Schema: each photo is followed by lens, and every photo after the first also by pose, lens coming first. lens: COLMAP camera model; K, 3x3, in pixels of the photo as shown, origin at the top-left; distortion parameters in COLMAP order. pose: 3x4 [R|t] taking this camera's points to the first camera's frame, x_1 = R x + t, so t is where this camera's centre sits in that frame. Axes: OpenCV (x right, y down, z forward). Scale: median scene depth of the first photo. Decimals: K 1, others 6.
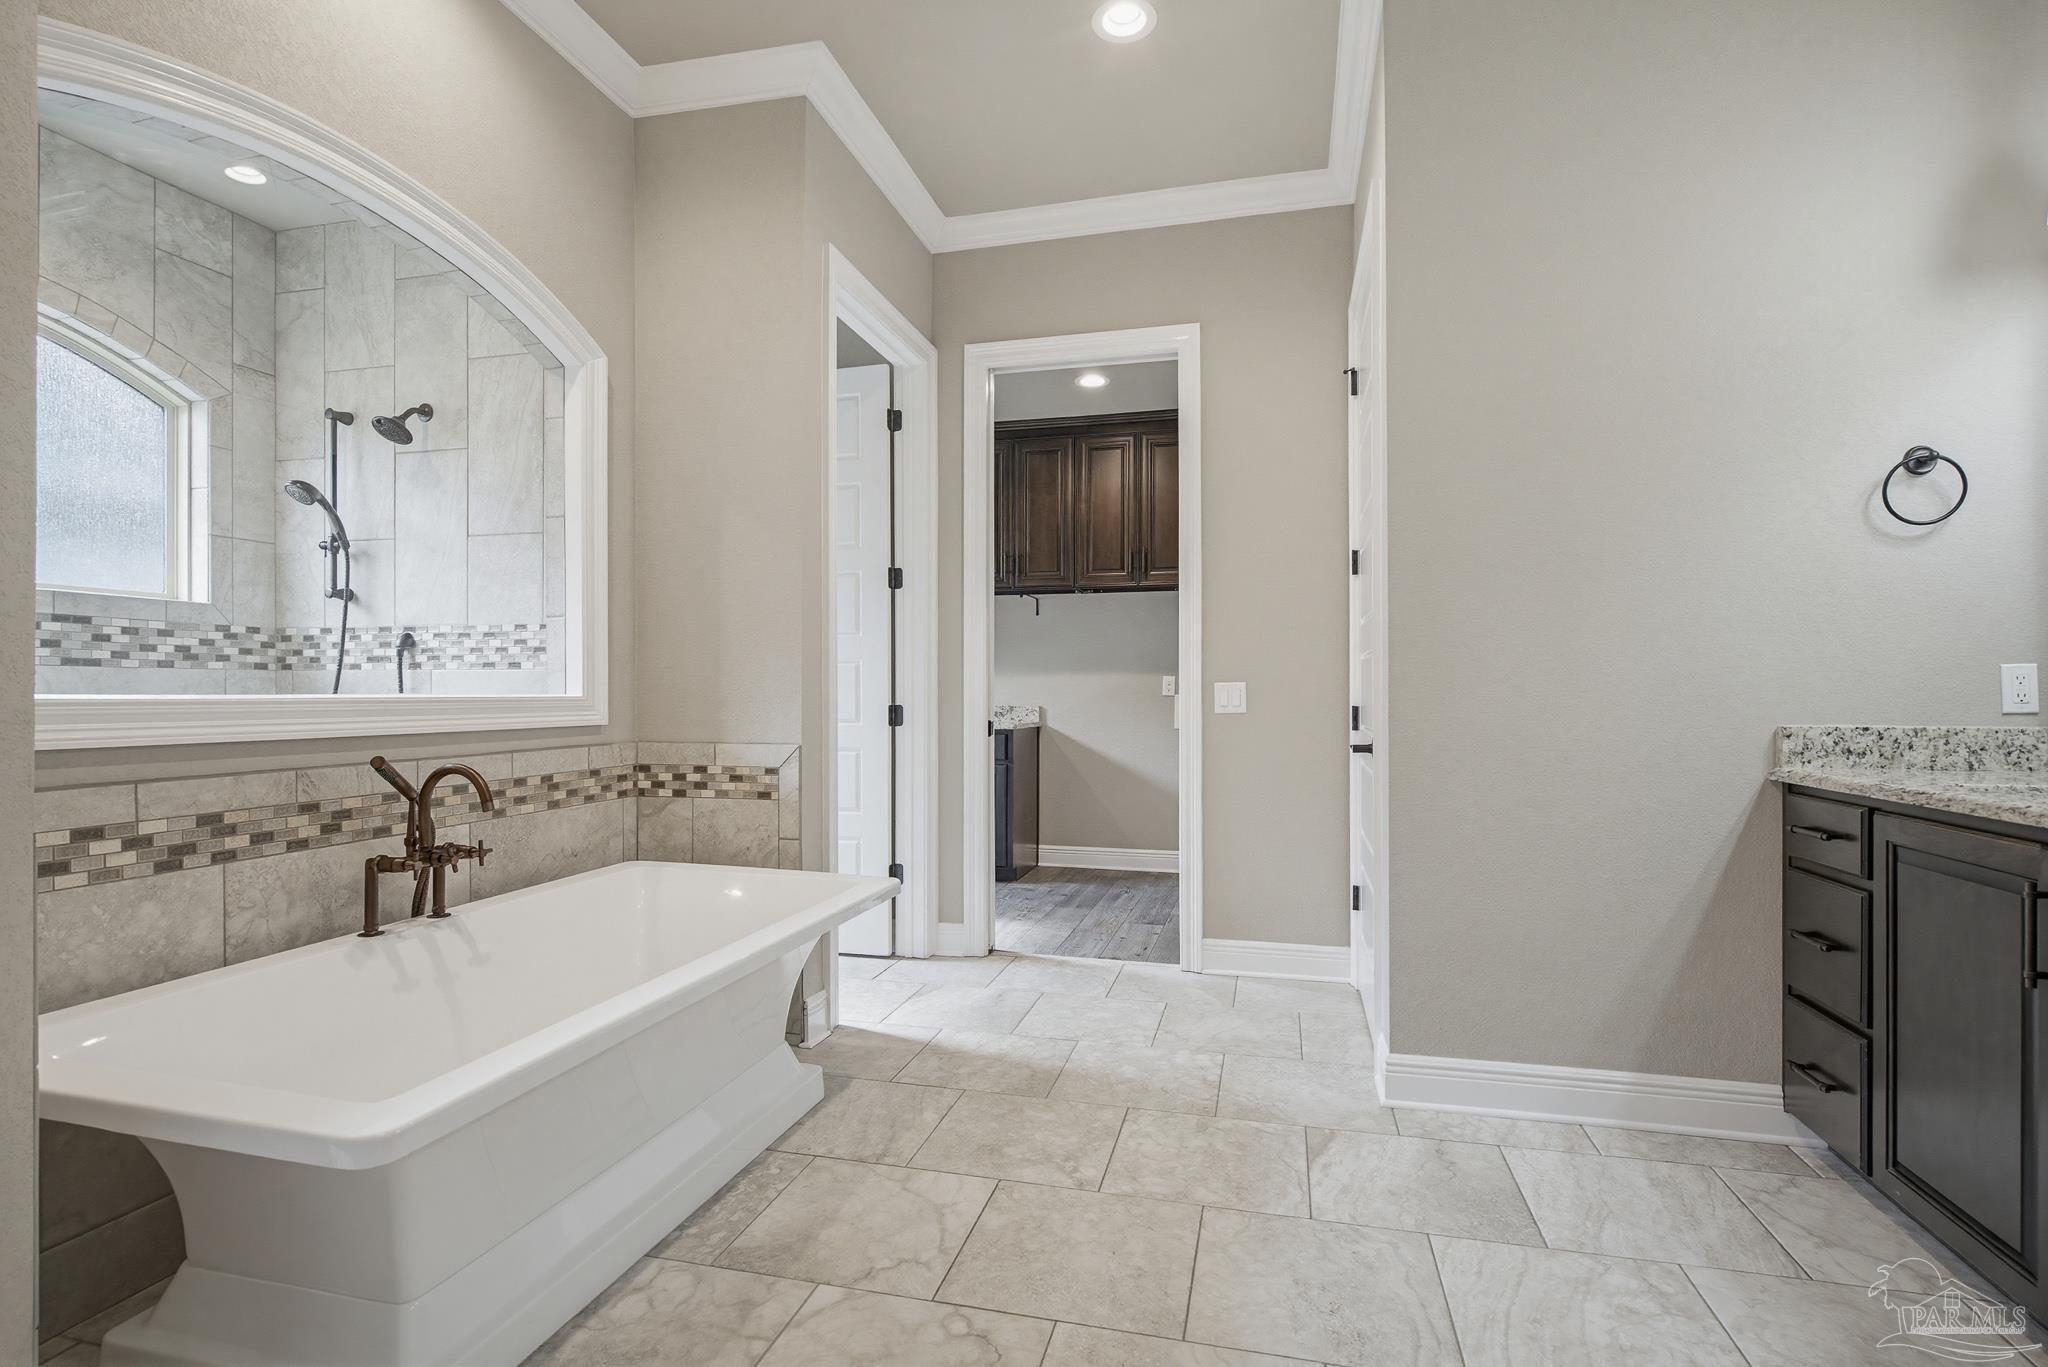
lens RADIAL K [[987.2, 0, 1034.0], [0, 987.2, 686.8], [0, 0, 1]] dist [-0.004374, -0.001674]
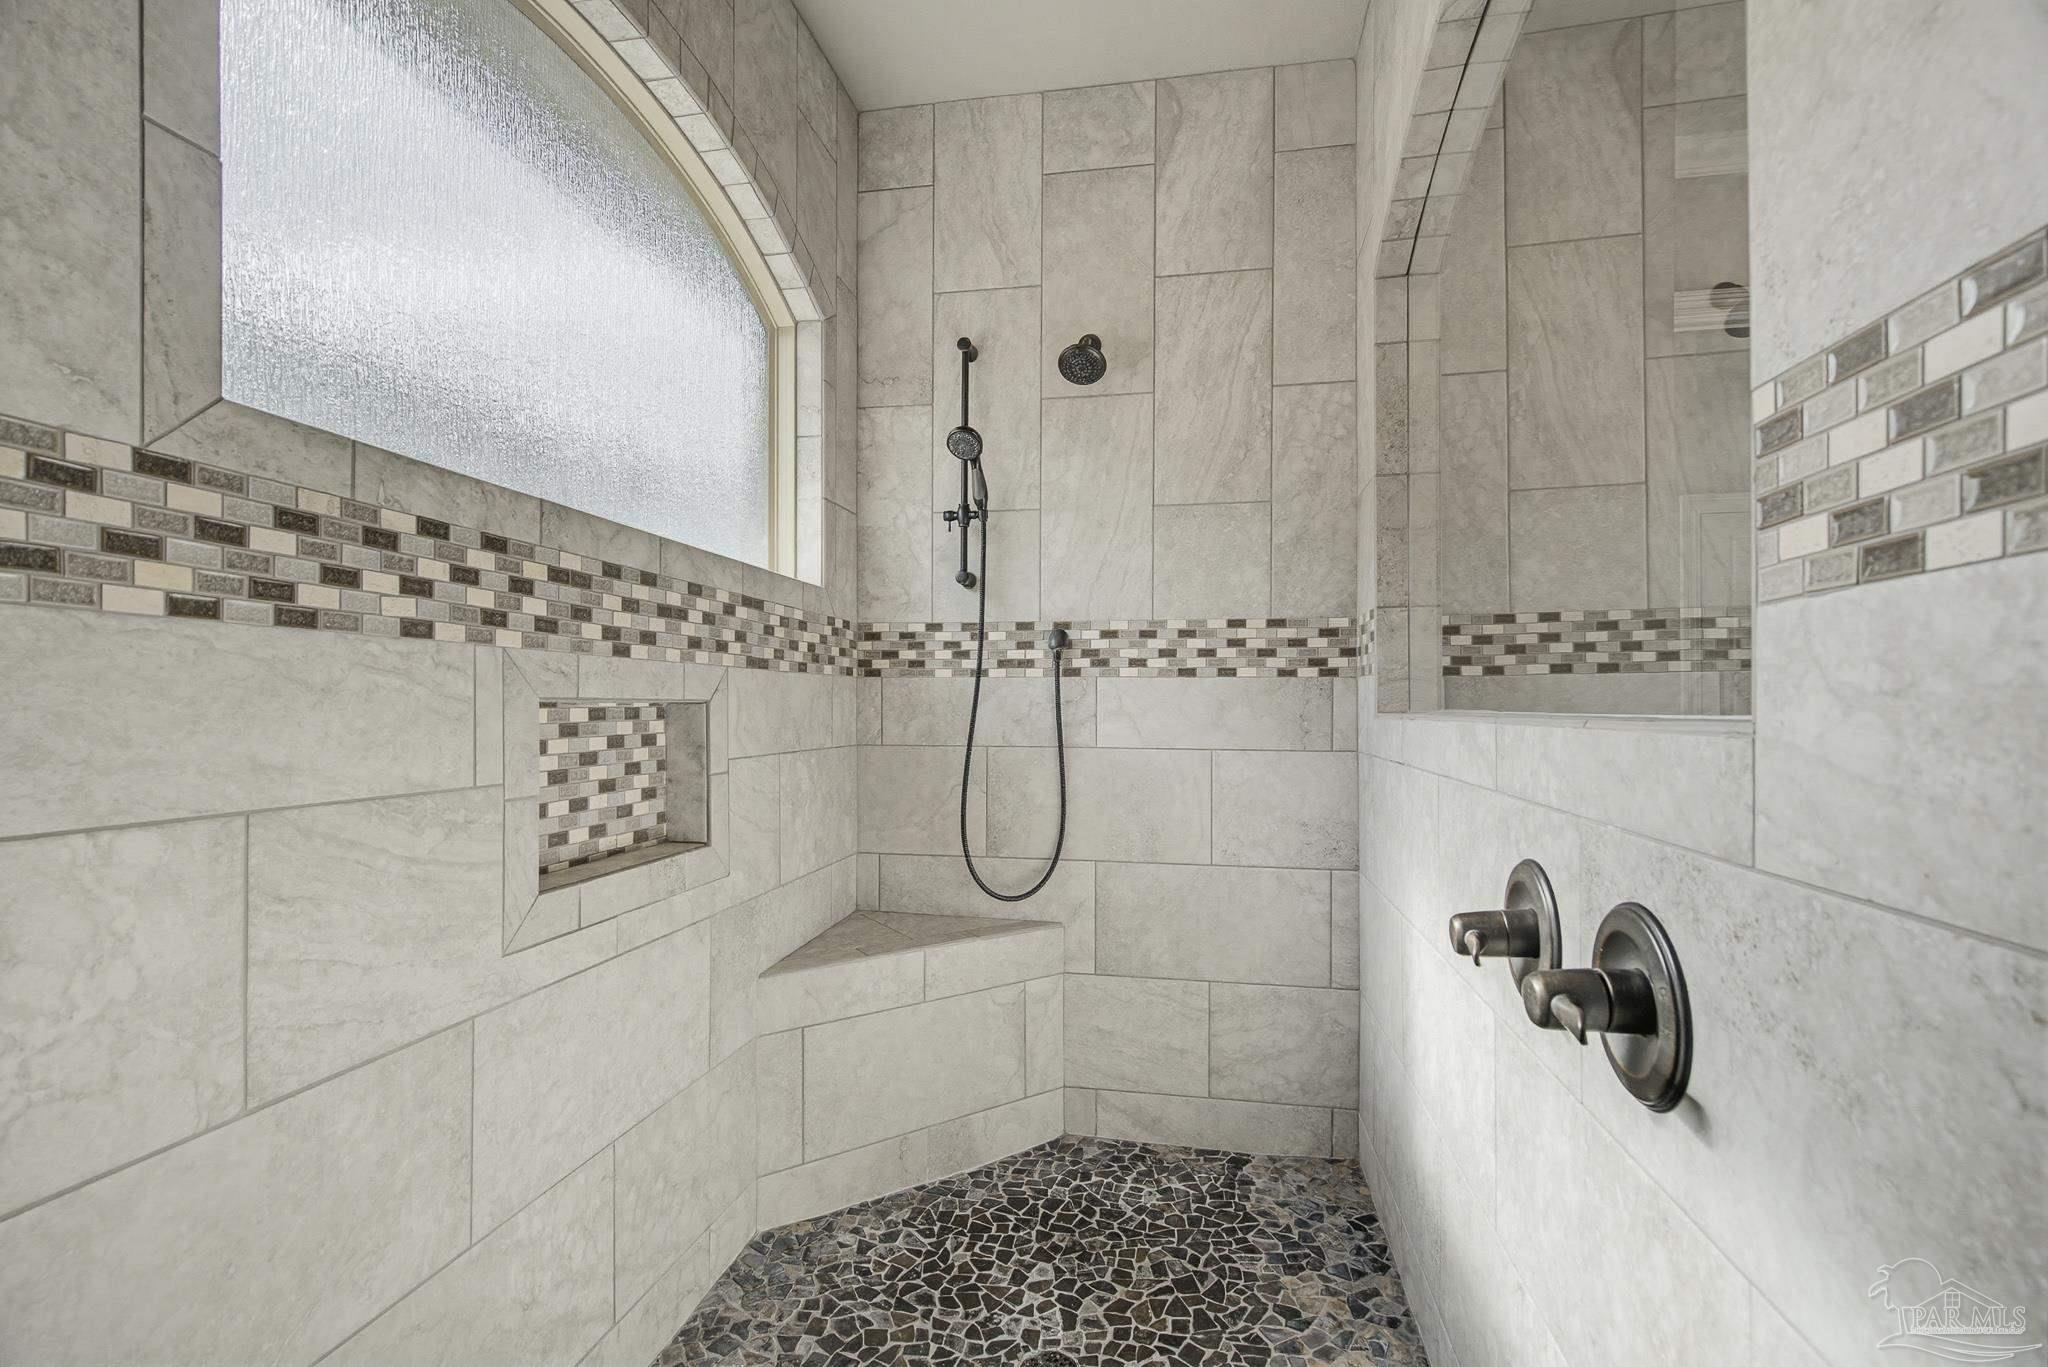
lens RADIAL K [[944.1, 0, 1019.3], [0, 944.1, 695.2], [0, 0, 1]] dist [0.008090, -0.000375]
pose [[0.999134, 0.006045, 0.041176, -0.707693], [-0.005905, 0.999976, -0.003517, -0.000511], [-0.041197, 0.003271, 0.999146, 0.261279]]
